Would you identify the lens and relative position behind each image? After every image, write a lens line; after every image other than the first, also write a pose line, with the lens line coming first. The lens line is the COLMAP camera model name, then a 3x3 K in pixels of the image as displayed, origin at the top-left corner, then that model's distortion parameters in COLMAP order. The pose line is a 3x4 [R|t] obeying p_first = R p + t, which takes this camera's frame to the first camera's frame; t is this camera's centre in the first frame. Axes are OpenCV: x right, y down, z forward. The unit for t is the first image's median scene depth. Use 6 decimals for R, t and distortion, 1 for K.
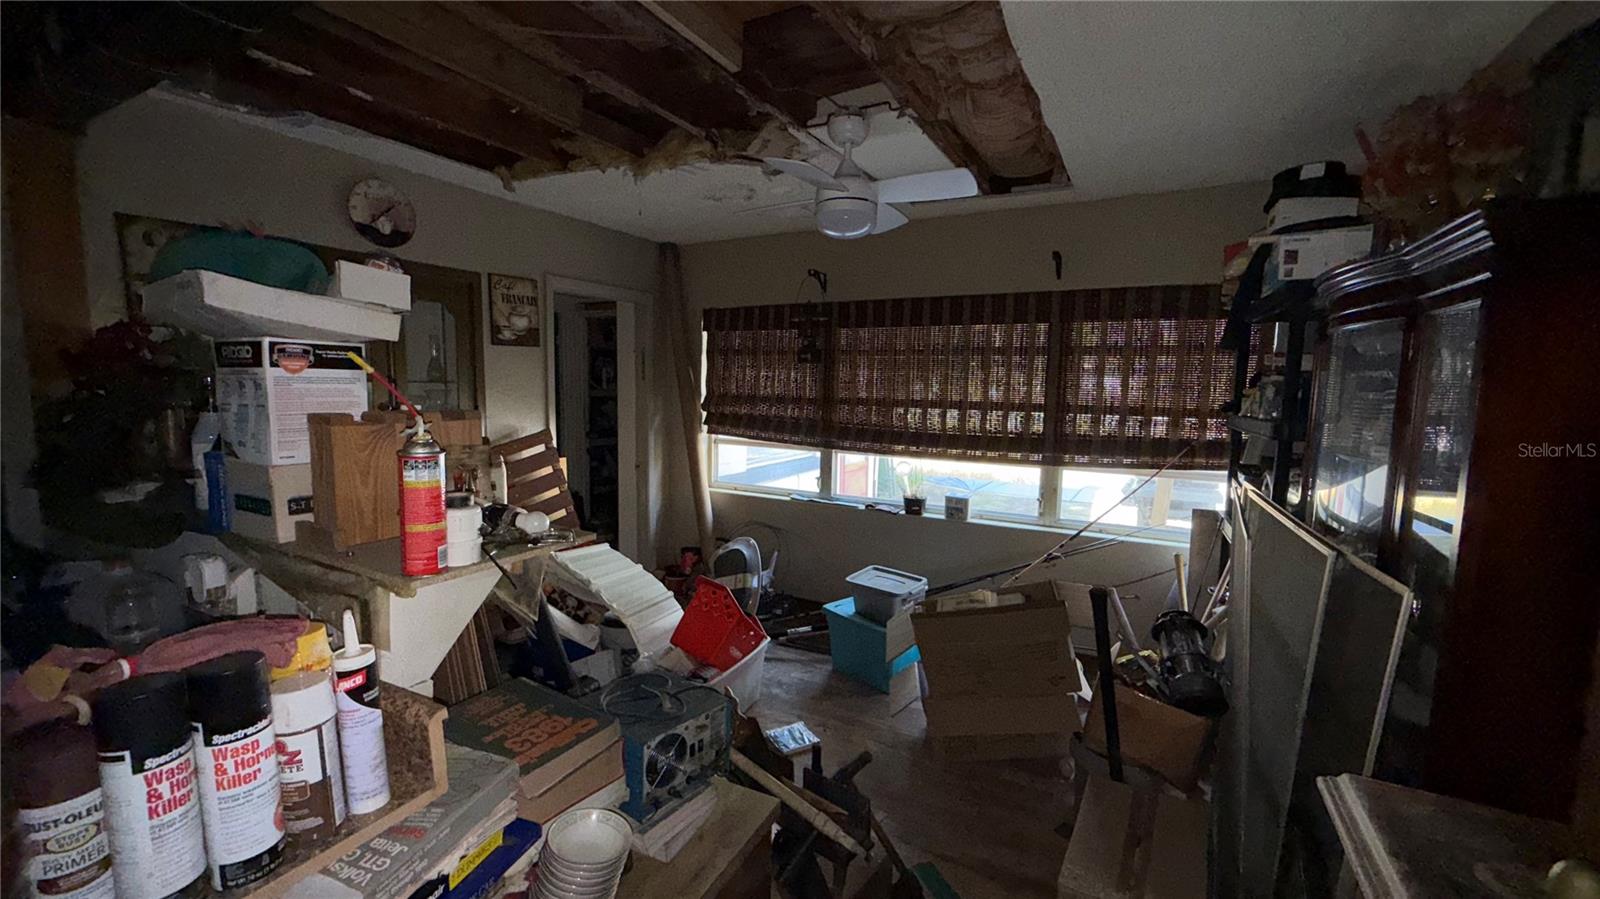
lens RADIAL K [[633.6, 0, 793.6], [0, 633.6, 446.8], [0, 0, 1]] dist [0.001002, 0.000073]
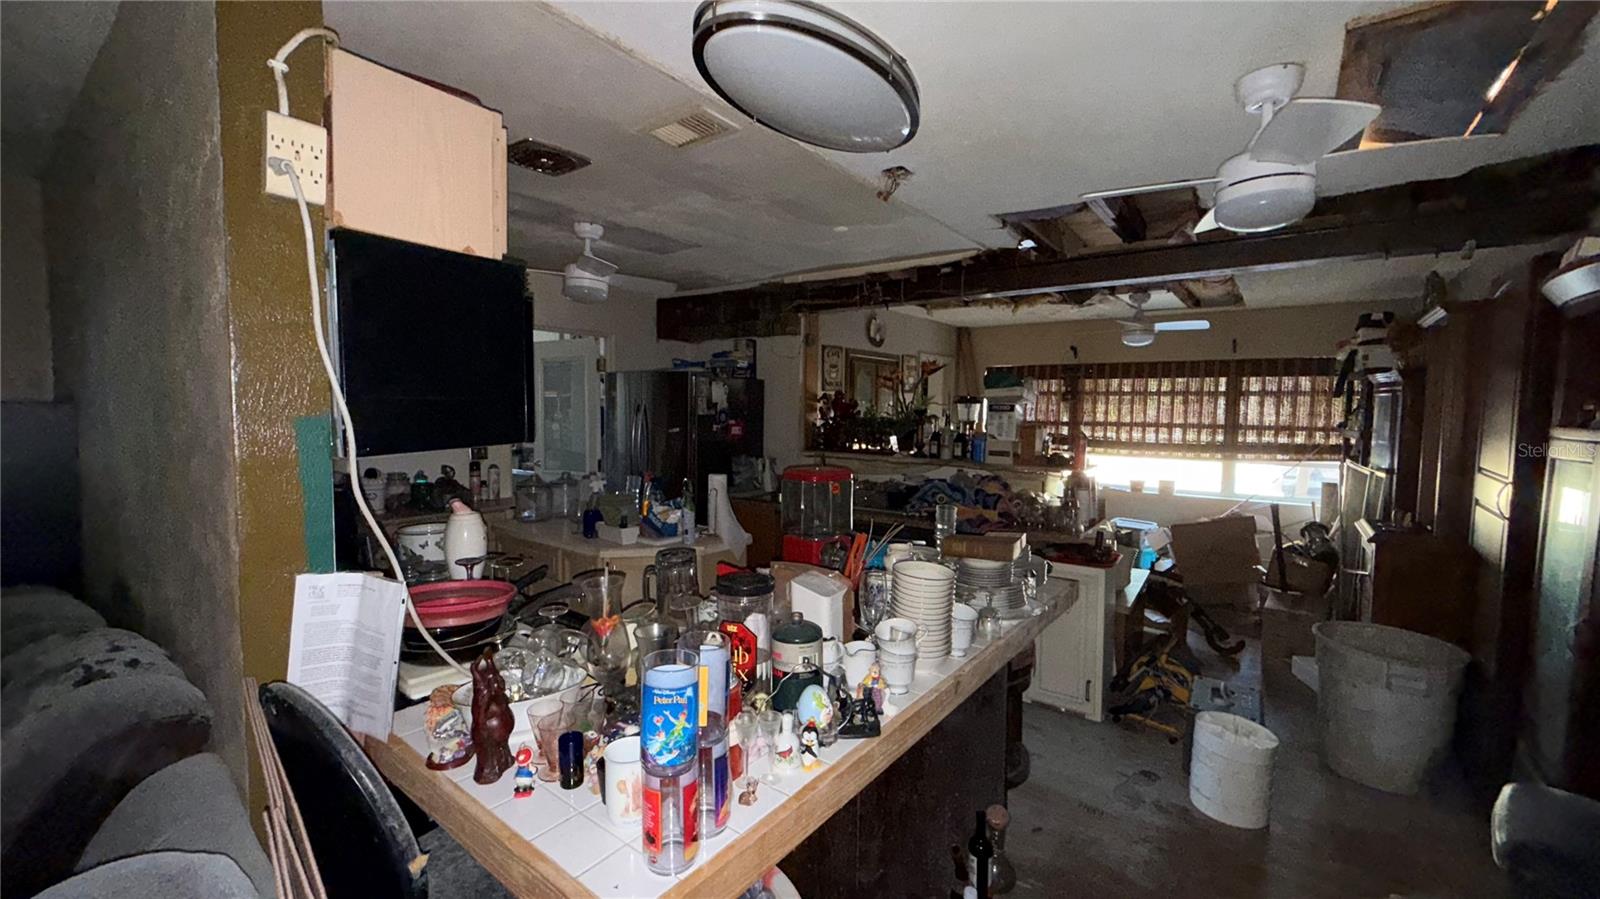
lens RADIAL K [[636.3, 0, 794.5], [0, 636.3, 449.3], [0, 0, 1]] dist [-0.001425, 0.000334]
pose [[0.990114, 0.003164, -0.140227, -0.515092], [-0.008550, 0.999248, -0.037827, 0.073407], [0.140002, 0.038652, 0.989396, -0.857557]]
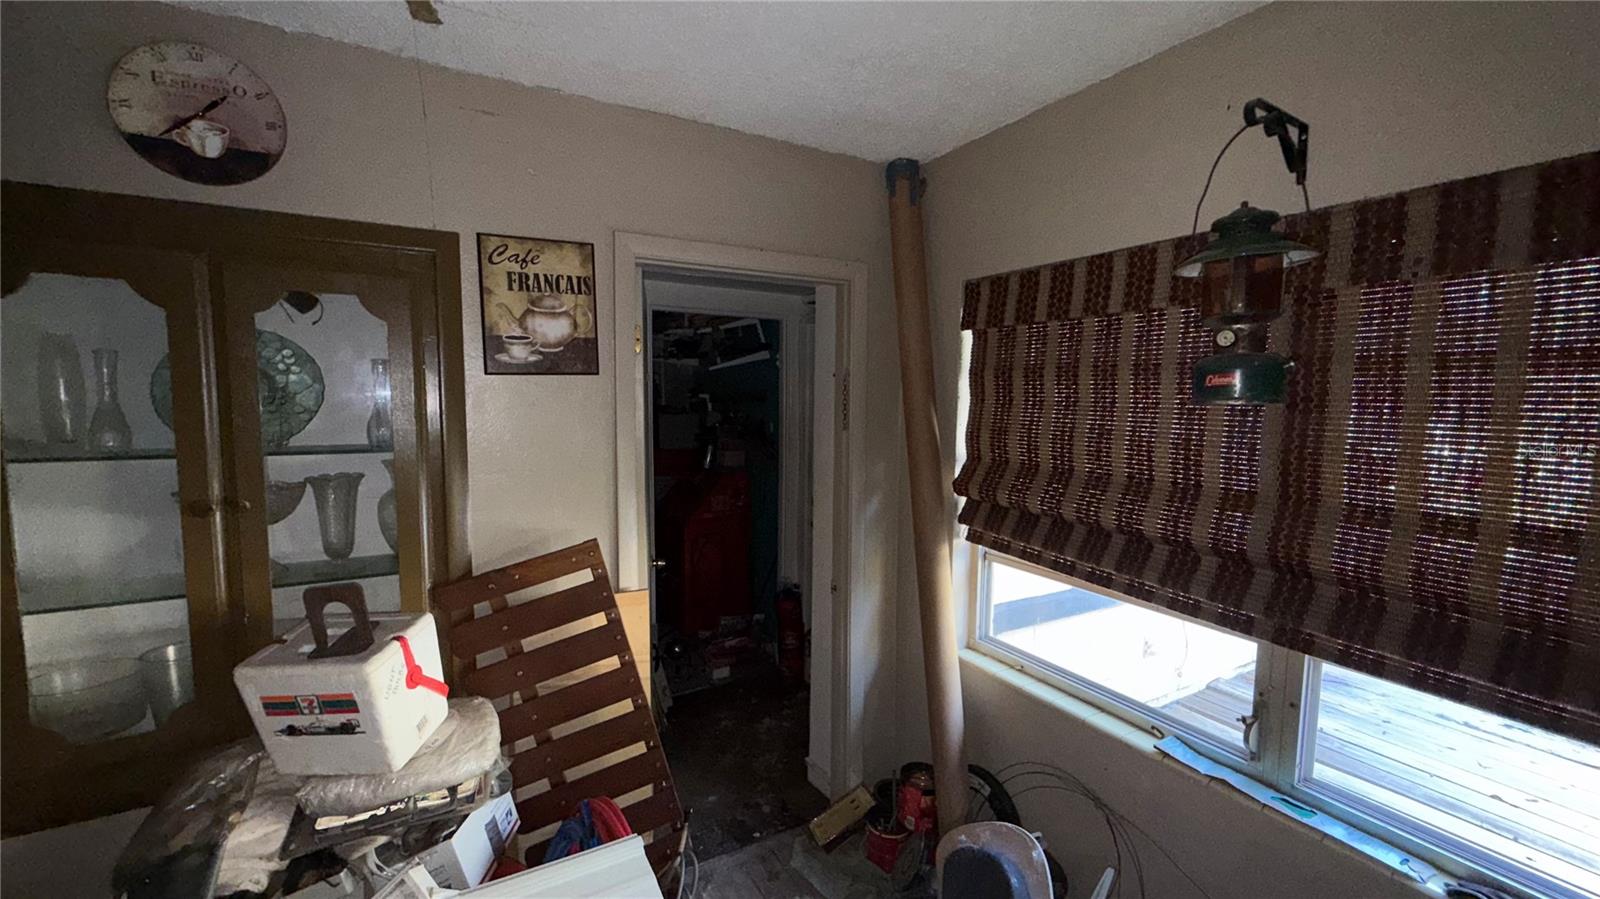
lens RADIAL K [[636.3, 0, 794.5], [0, 636.3, 449.3], [0, 0, 1]] dist [-0.001425, 0.000334]
pose [[0.853749, 0.033391, -0.519614, 0.002053], [-0.046760, 0.998826, -0.012642, -0.104457], [0.518581, 0.035090, 0.854308, 0.683202]]
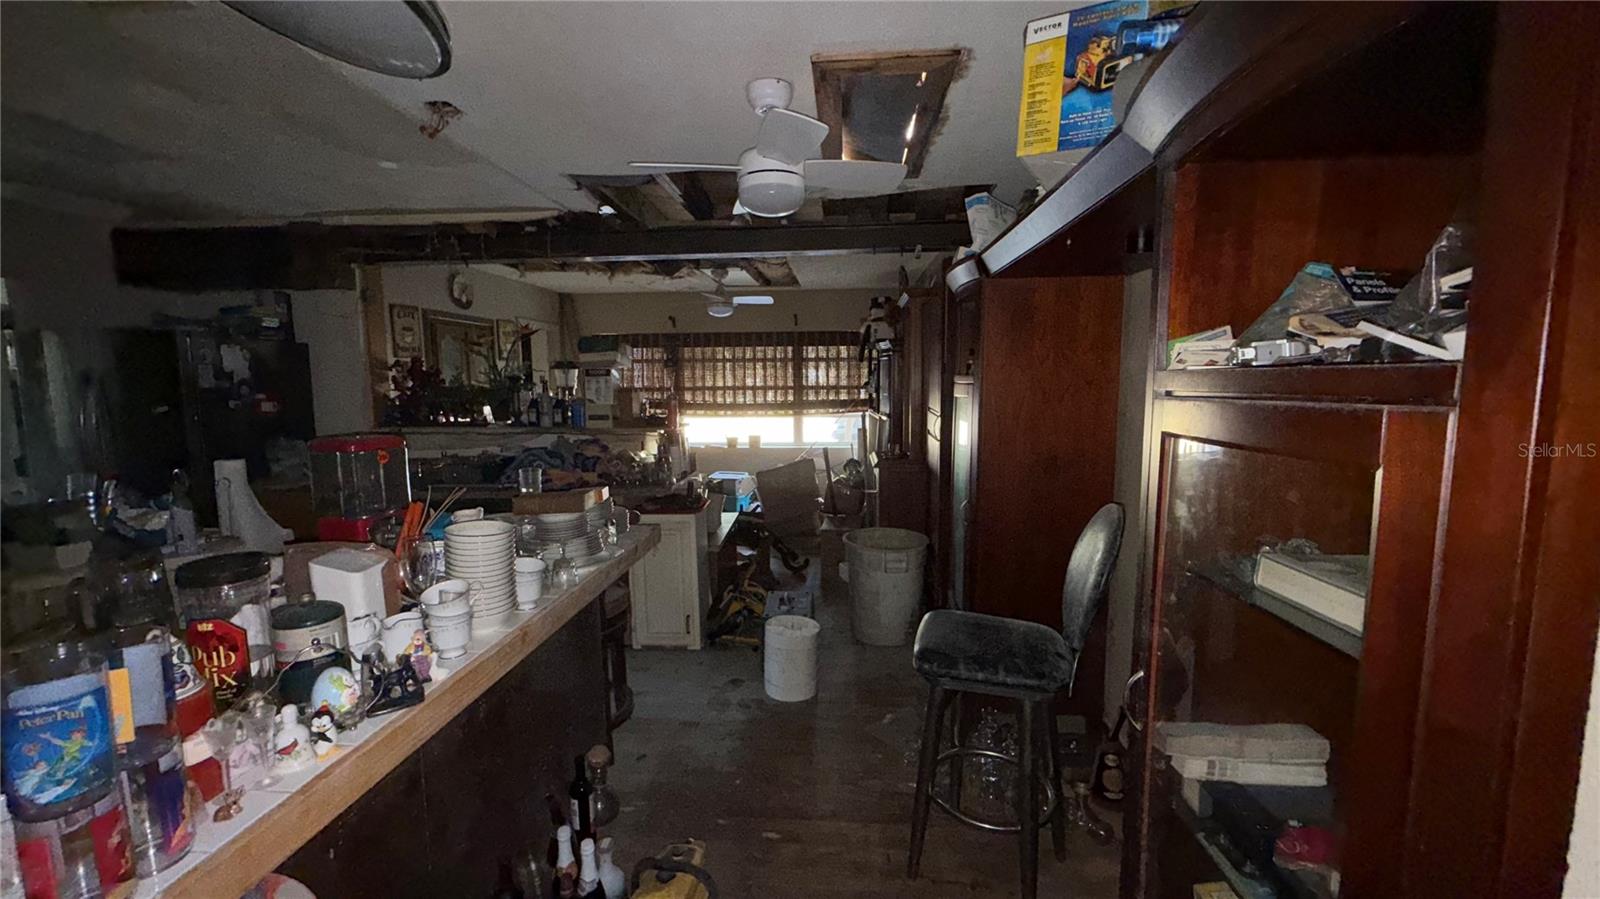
lens RADIAL K [[636.3, 0, 794.5], [0, 636.3, 449.3], [0, 0, 1]] dist [-0.001425, 0.000334]
pose [[0.907721, -0.071026, 0.413520, -0.470954], [0.067687, 0.997447, 0.022740, 0.090520], [-0.414079, 0.007349, 0.910211, -0.881345]]
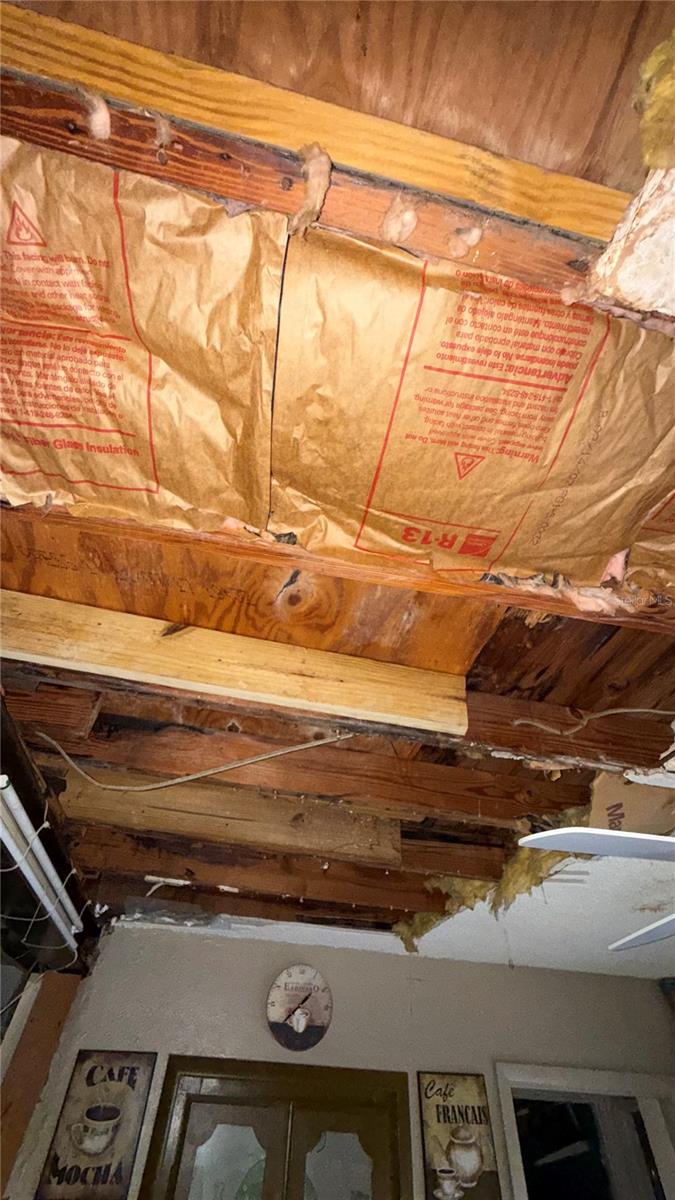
lens RADIAL K [[470.7, 0, 337.5], [0, 470.7, 600.0], [0, 0, 1]] dist [-0.002386, -0.000032]
pose [[0.658495, -0.555640, -0.507590, 0.090789], [-0.109474, 0.596568, -0.795061, -0.140137], [0.744580, 0.579112, 0.332009, 0.360899]]
